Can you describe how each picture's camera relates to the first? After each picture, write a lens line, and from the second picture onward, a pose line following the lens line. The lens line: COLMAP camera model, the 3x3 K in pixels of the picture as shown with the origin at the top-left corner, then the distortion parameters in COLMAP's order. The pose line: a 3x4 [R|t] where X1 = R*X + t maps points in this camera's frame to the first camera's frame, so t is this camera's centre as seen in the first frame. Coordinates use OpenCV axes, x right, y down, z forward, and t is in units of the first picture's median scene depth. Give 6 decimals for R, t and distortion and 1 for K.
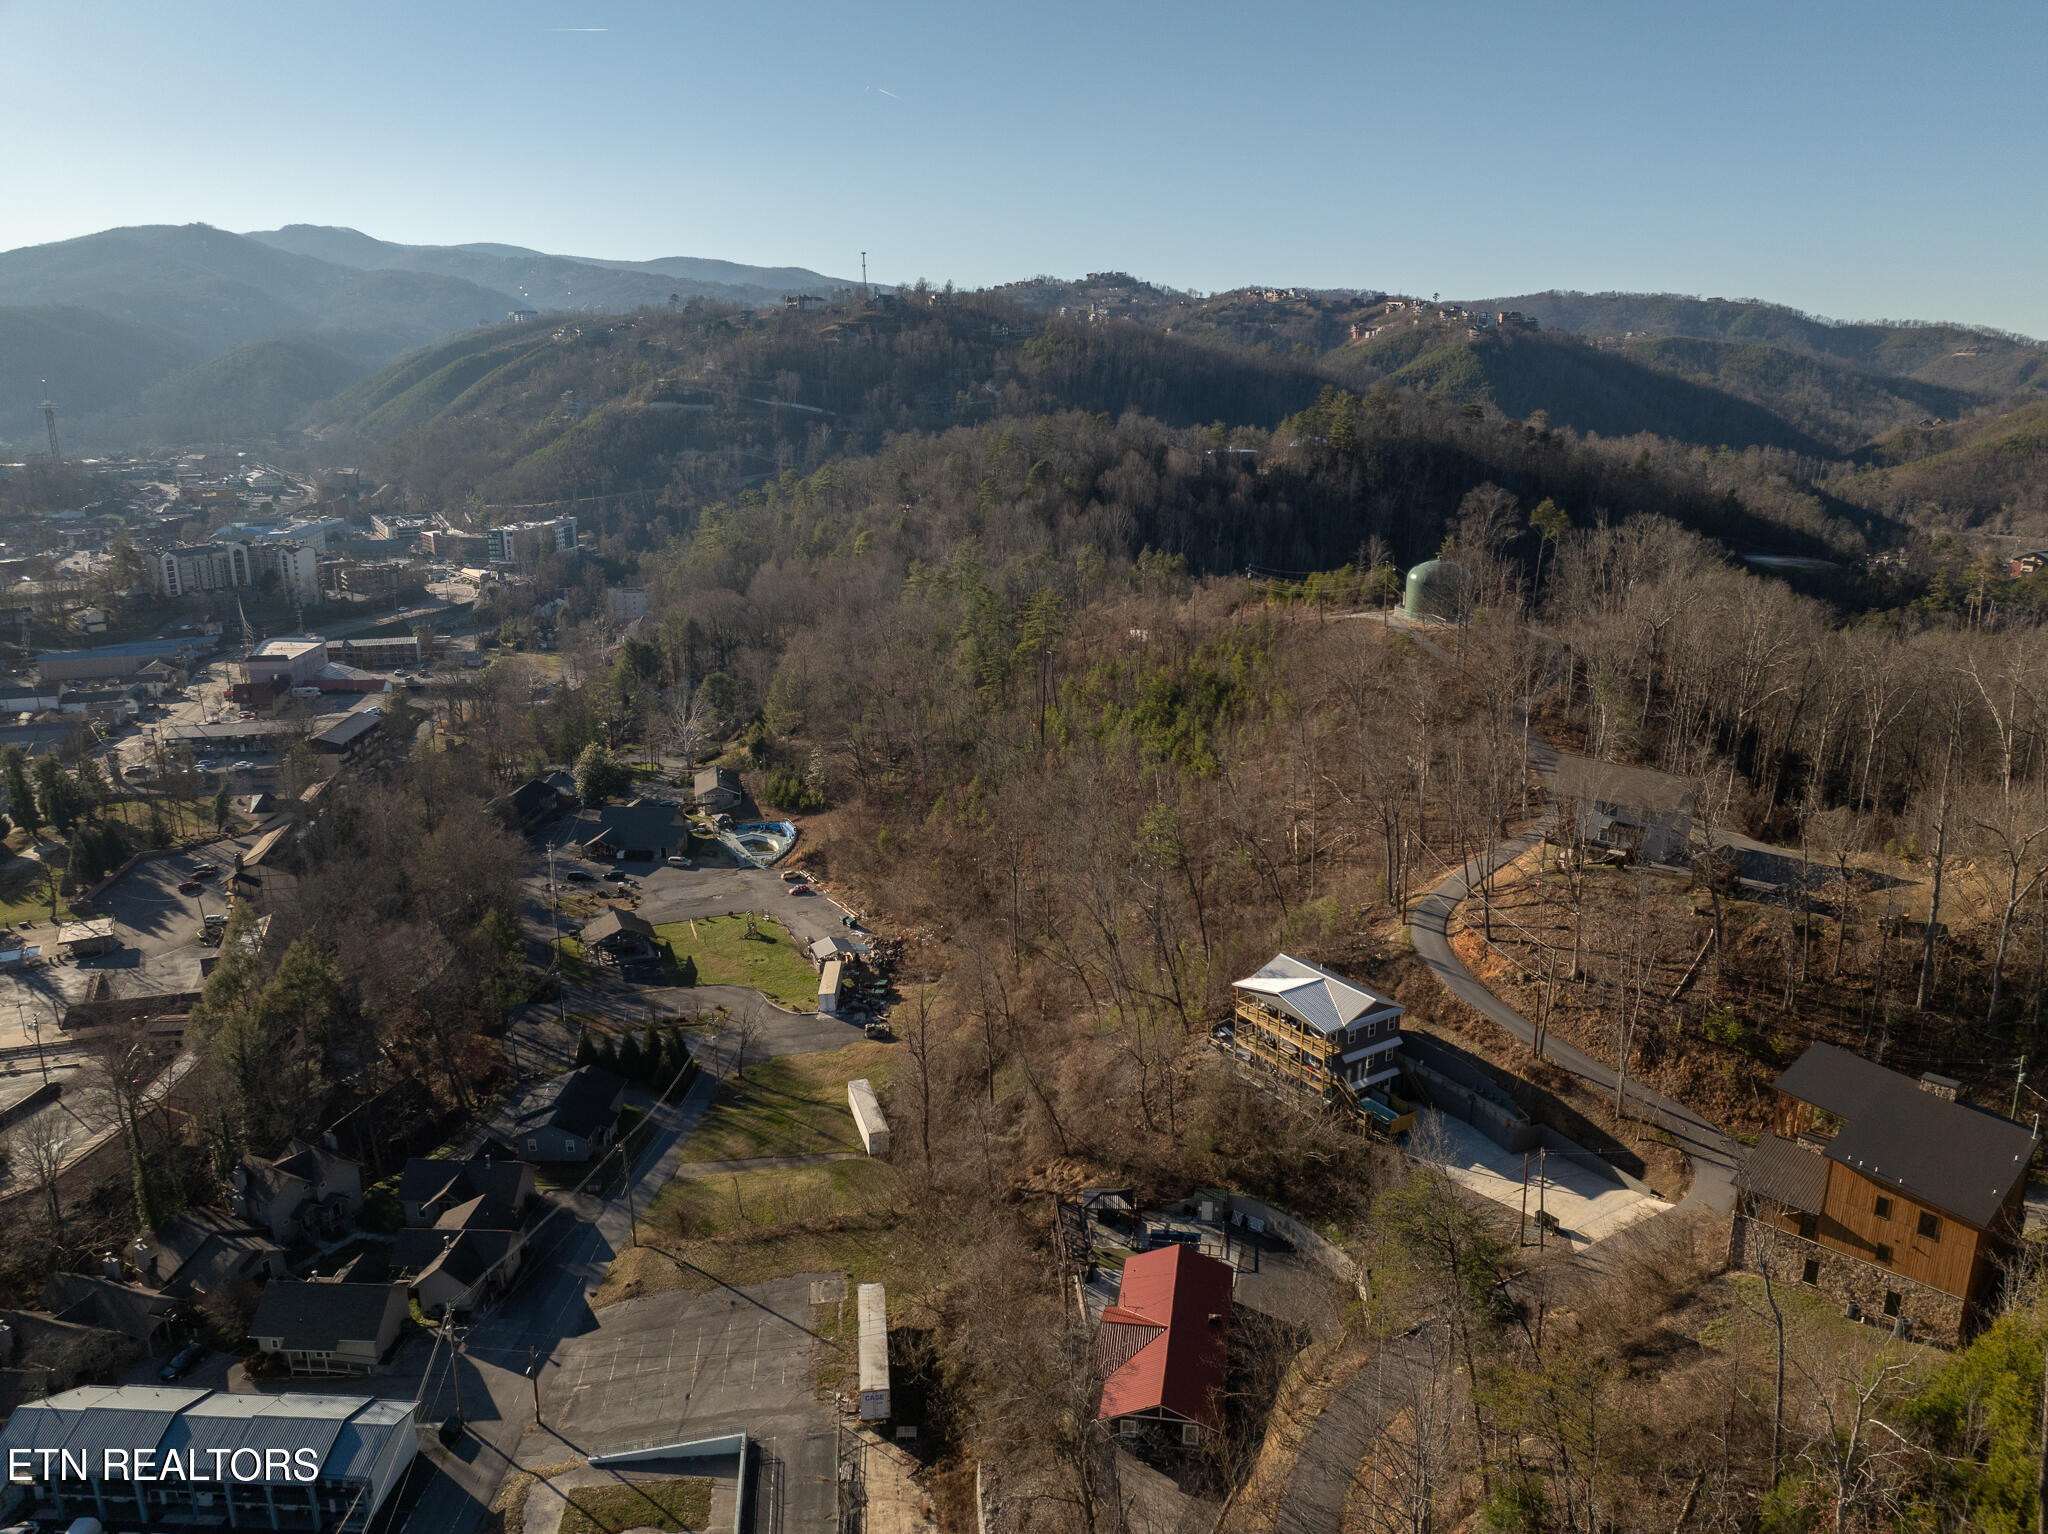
lens RADIAL K [[1461.2, 0, 1029.8], [0, 1461.2, 756.6], [0, 0, 1]] dist [-0.030871, -0.005936]
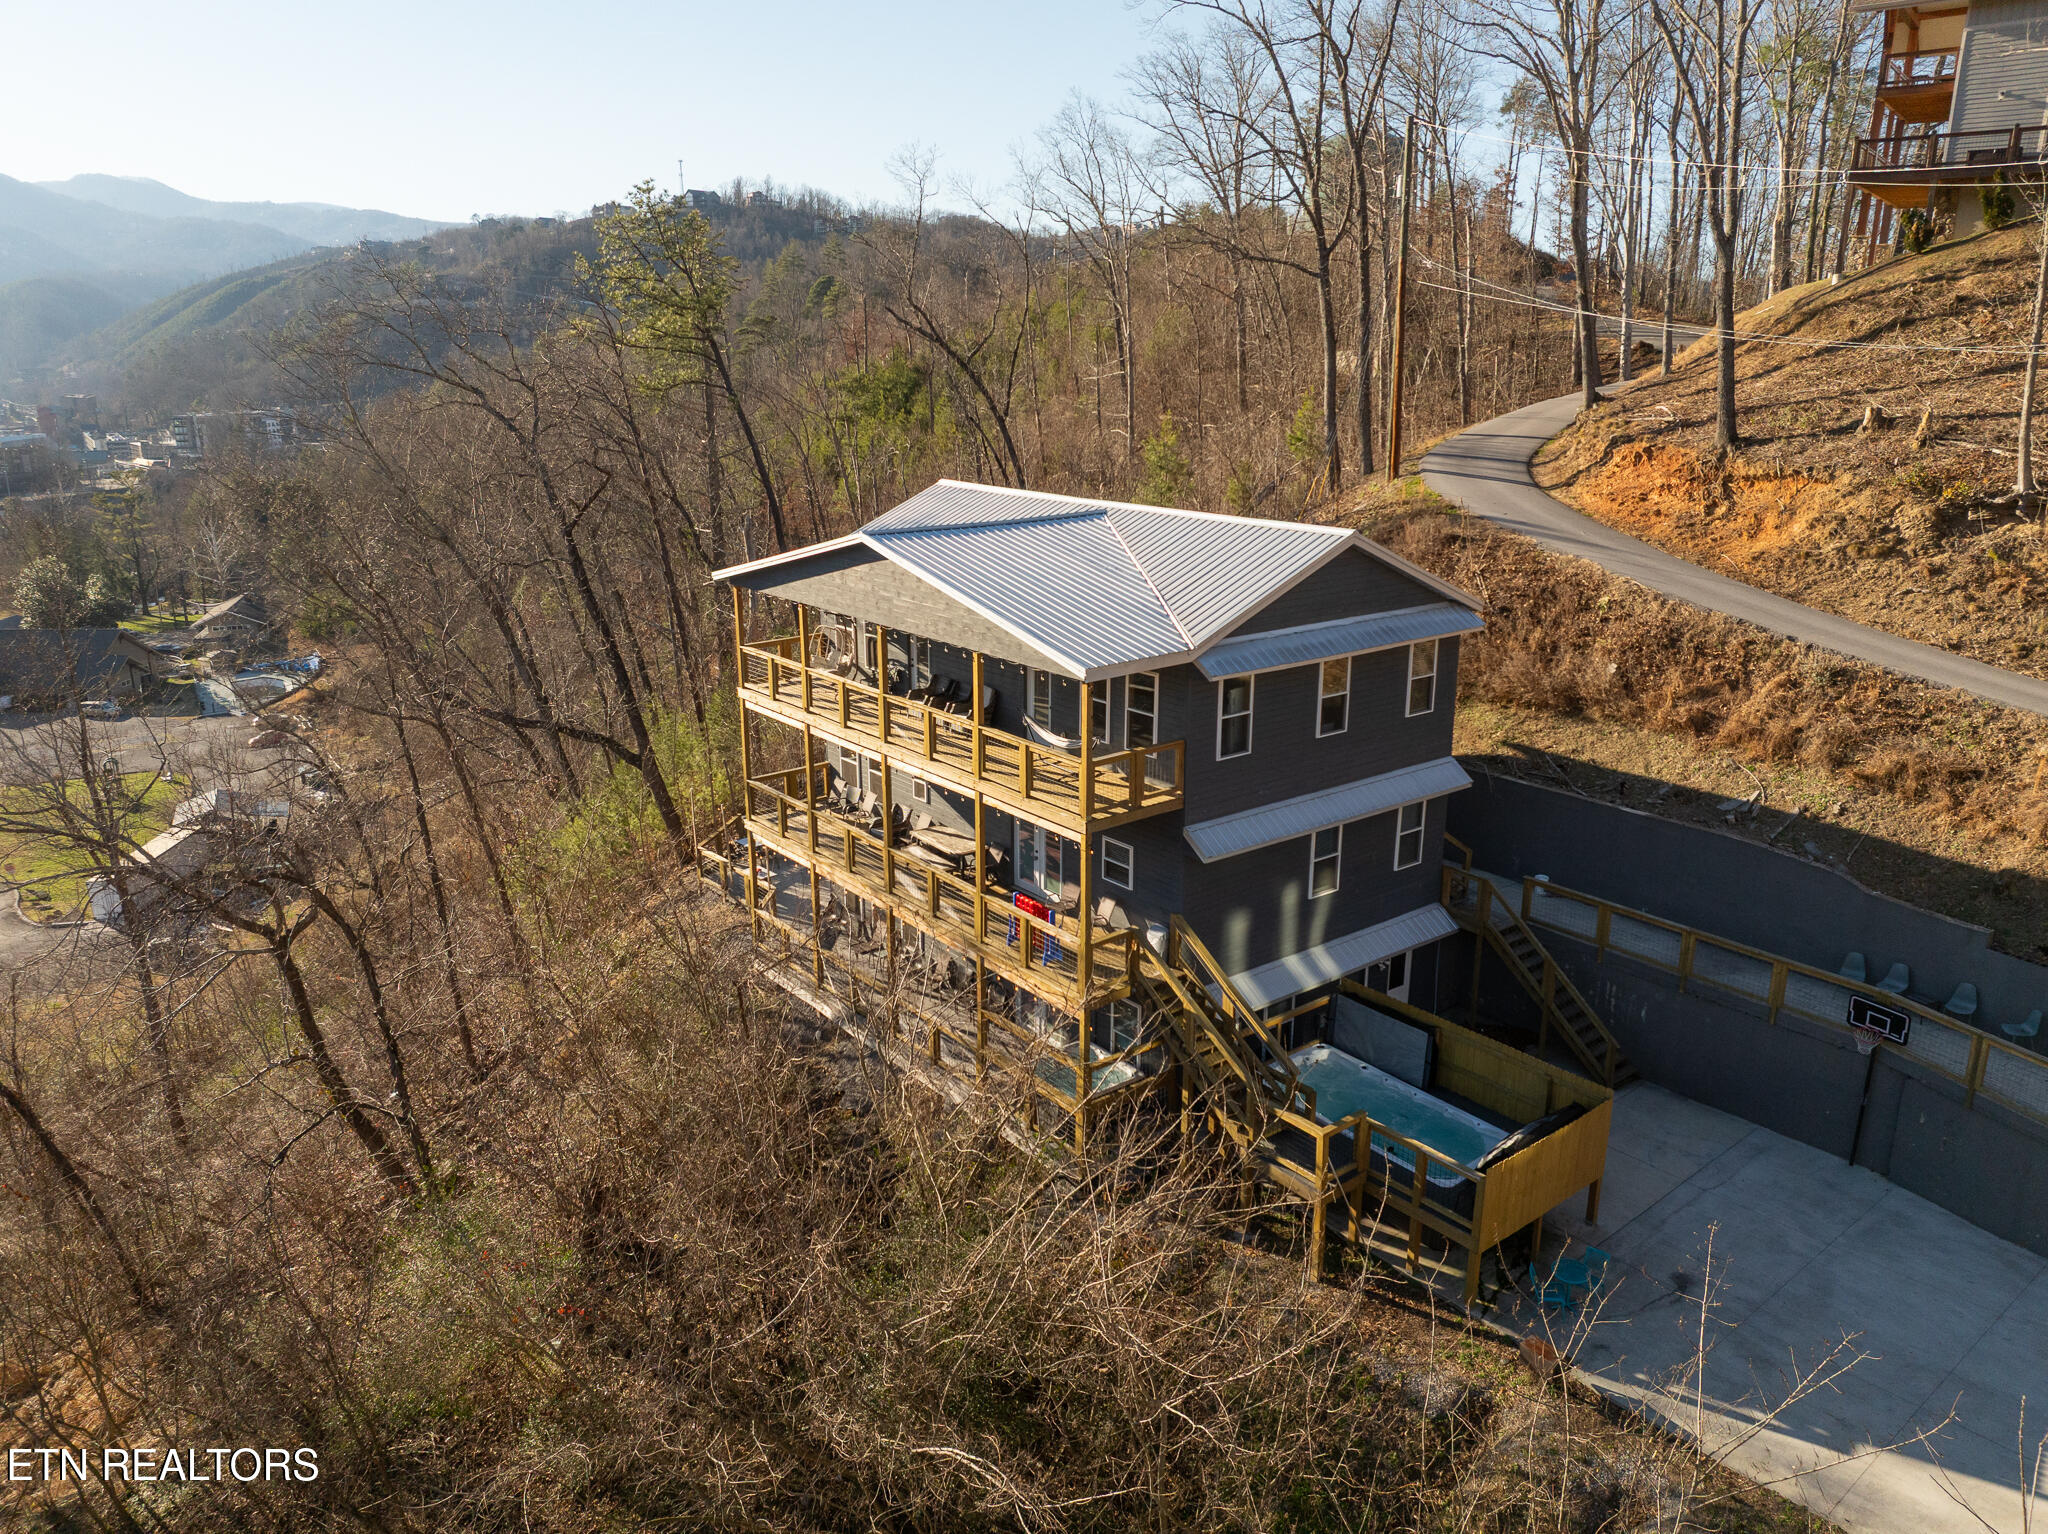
lens RADIAL K [[1461.2, 0, 1038.4], [0, 1461.2, 752.9], [0, 0, 1]] dist [-0.030871, -0.005936]
pose [[0.995442, -0.016034, 0.094011, 0.094934], [0.015357, 0.999851, 0.007925, 0.103683], [-0.094124, -0.006446, 0.995540, 0.434489]]
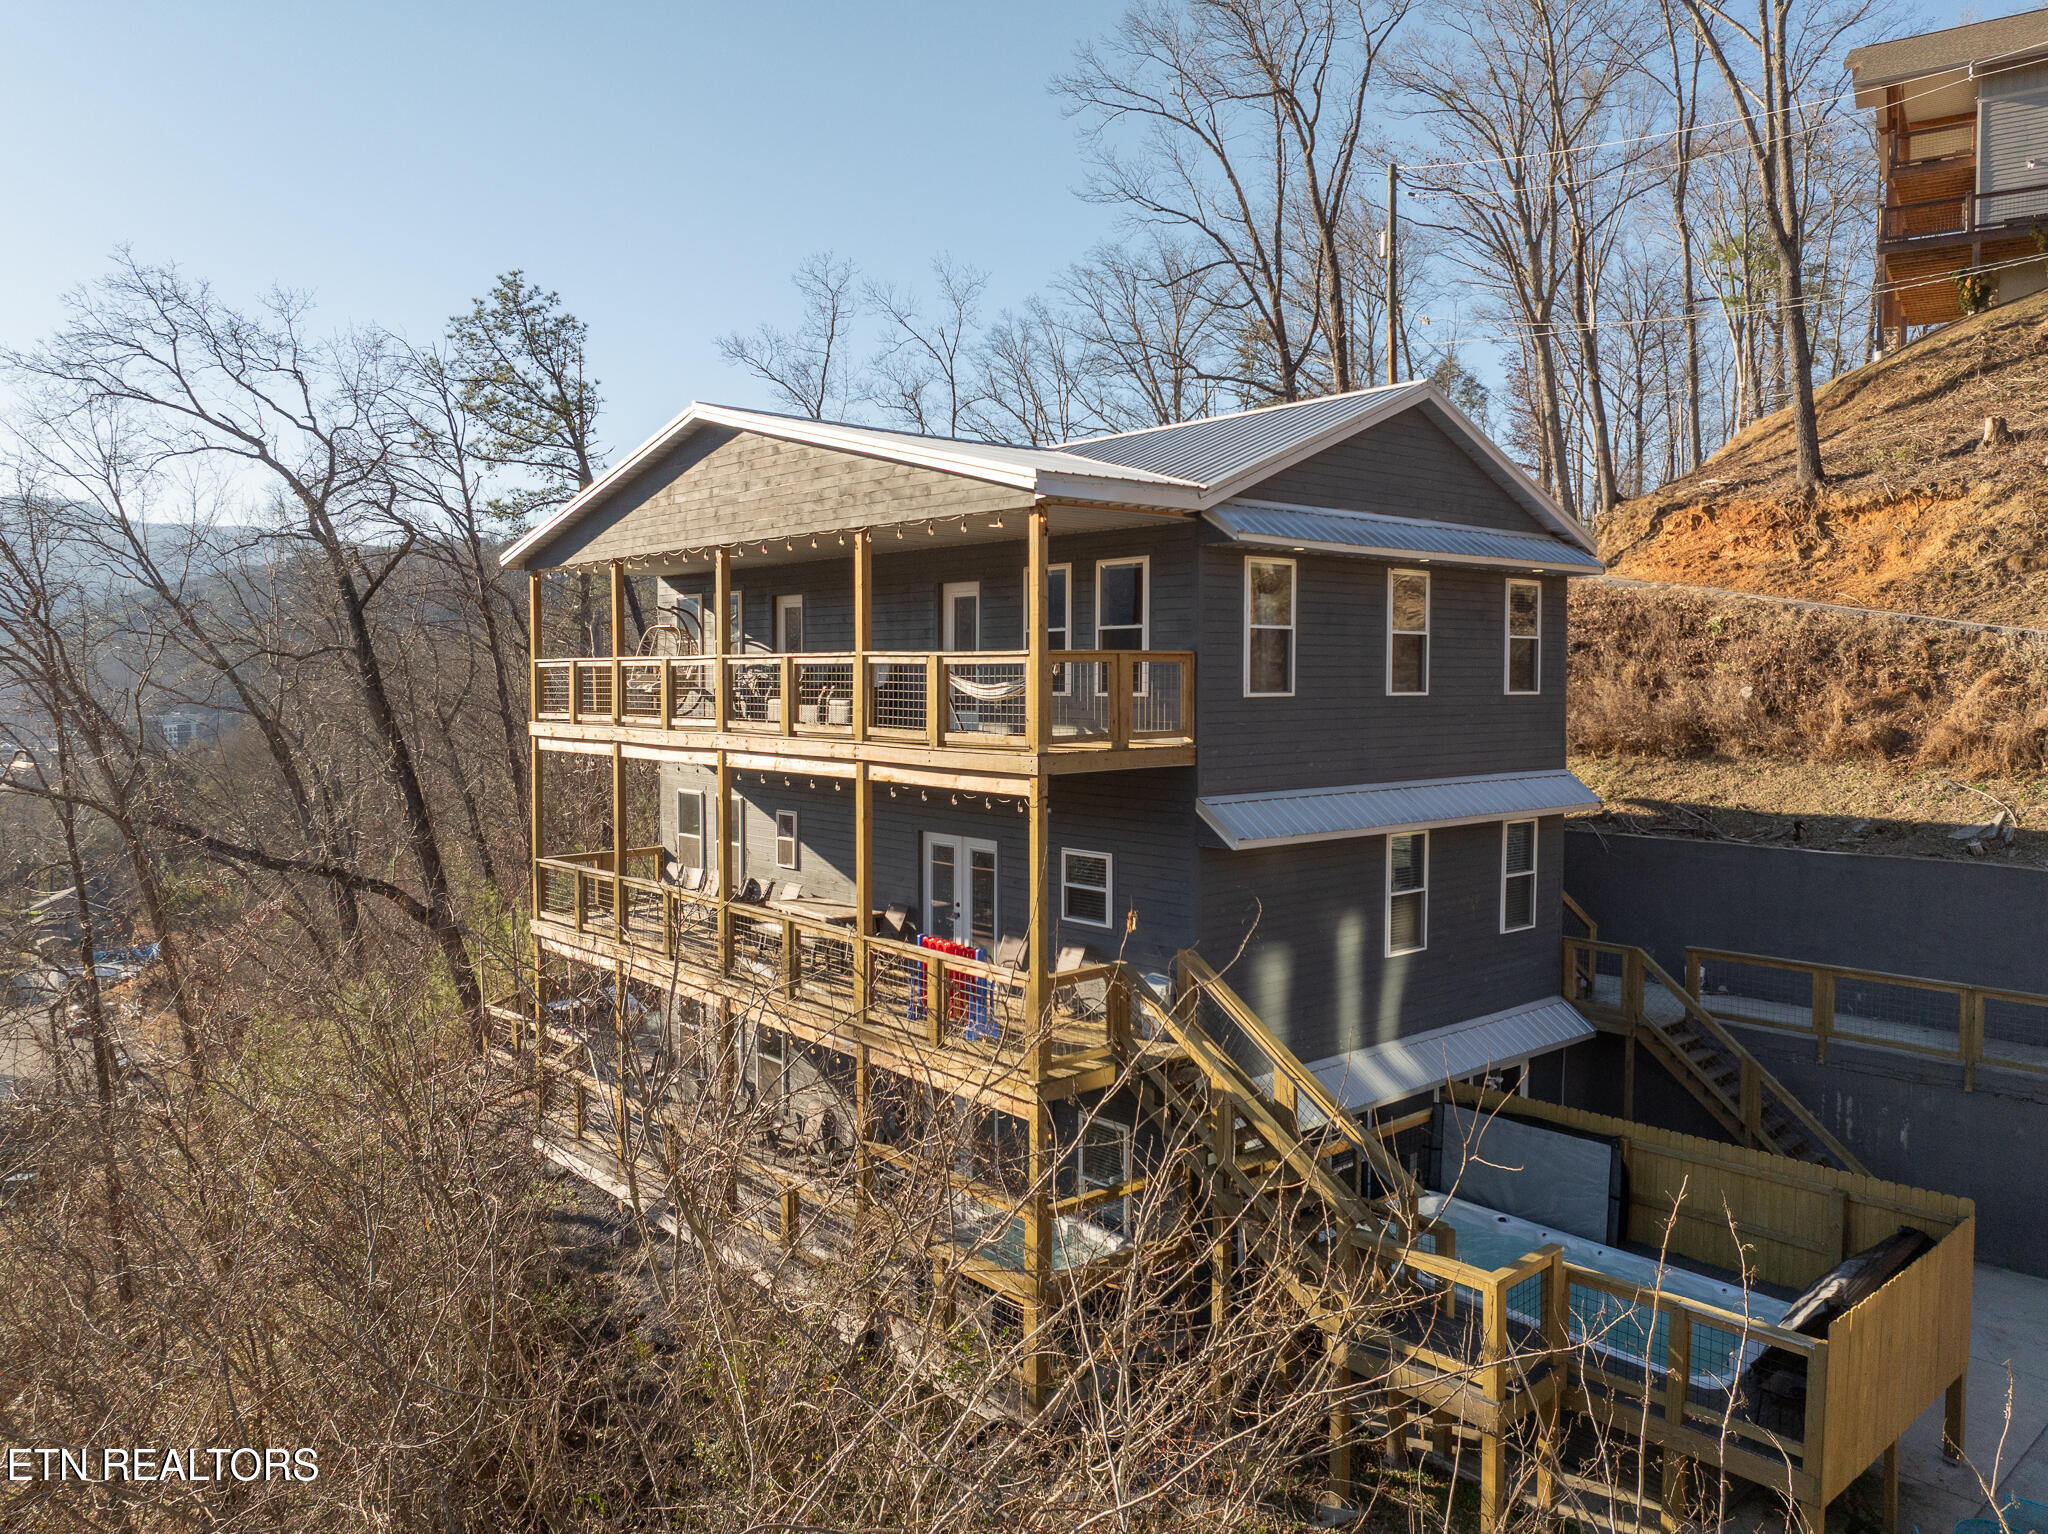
lens RADIAL K [[1461.2, 0, 1064.9], [0, 1461.2, 756.1], [0, 0, 1]] dist [-0.030871, -0.005936]
pose [[0.987223, 0.005620, 0.159247, 0.099022], [0.029792, 0.975246, -0.219107, 0.121401], [-0.156537, 0.221052, 0.962617, 0.474997]]
